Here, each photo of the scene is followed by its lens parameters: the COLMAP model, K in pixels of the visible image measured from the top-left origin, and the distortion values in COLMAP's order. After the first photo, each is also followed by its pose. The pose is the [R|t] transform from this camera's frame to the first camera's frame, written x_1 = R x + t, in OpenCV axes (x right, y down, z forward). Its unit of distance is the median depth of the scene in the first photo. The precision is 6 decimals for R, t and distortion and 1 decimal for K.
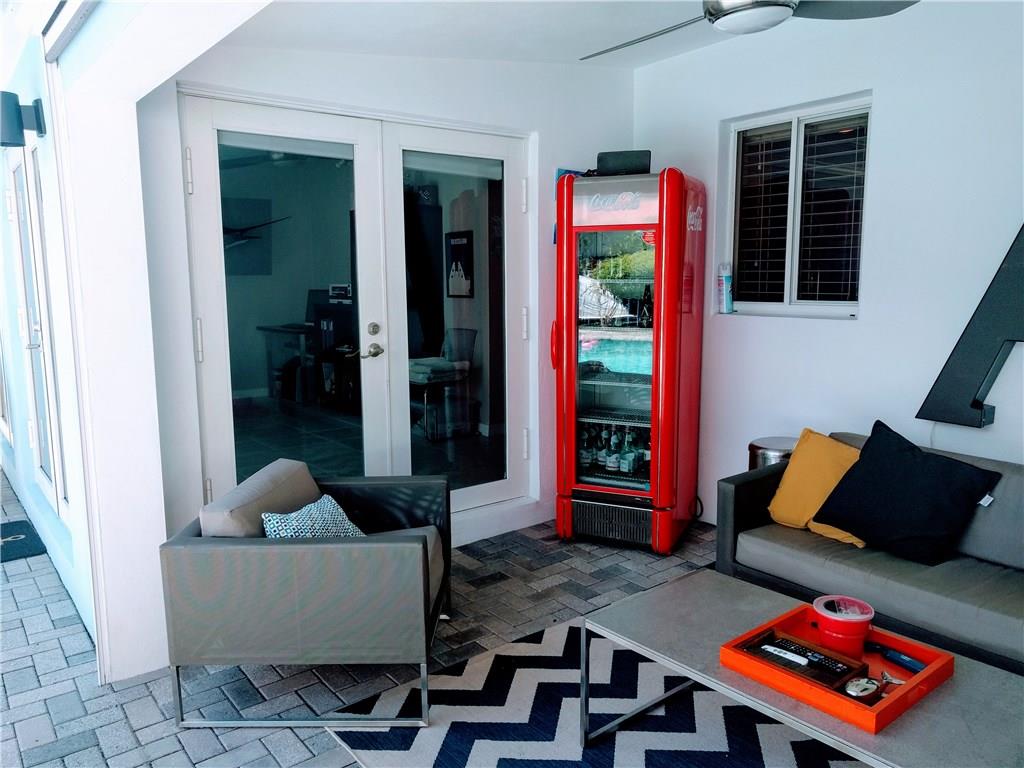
lens RADIAL K [[768.8, 0, 514.6], [0, 768.8, 382.4], [0, 0, 1]] dist [0.010720, 0.015867]
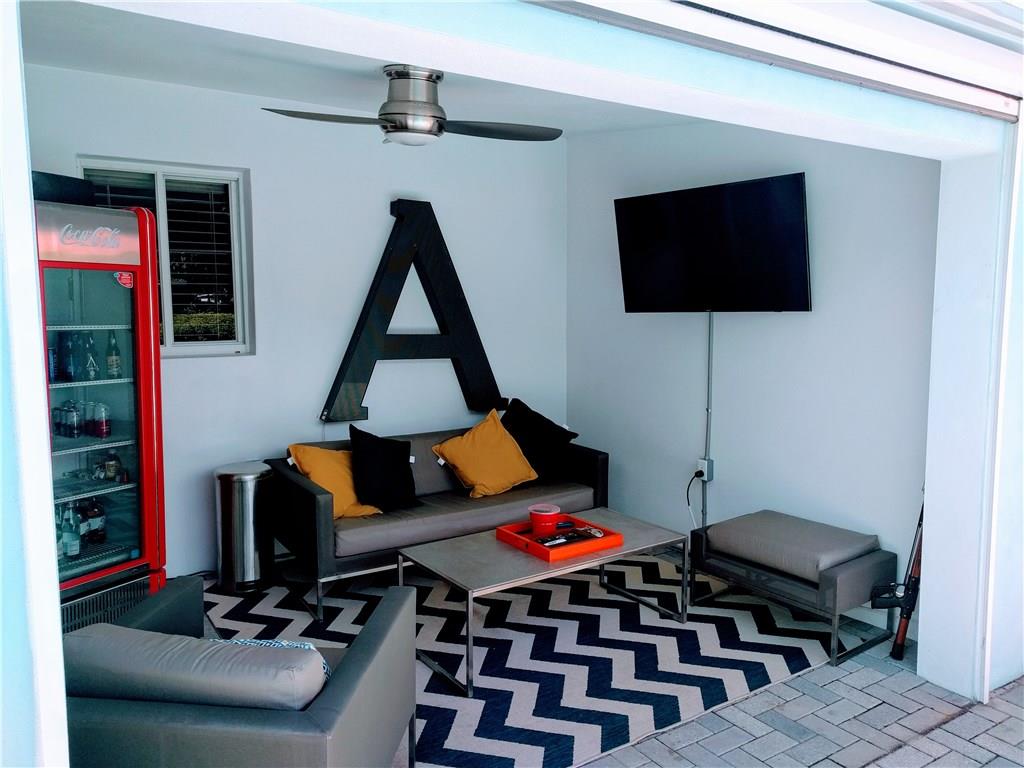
lens RADIAL K [[768.8, 0, 513.7], [0, 768.8, 382.1], [0, 0, 1]] dist [0.010720, 0.015867]
pose [[0.087994, -0.094783, 0.991601, -0.699157], [0.142840, 0.986376, 0.081608, -0.077774], [-0.985827, 0.134459, 0.100333, 0.471834]]
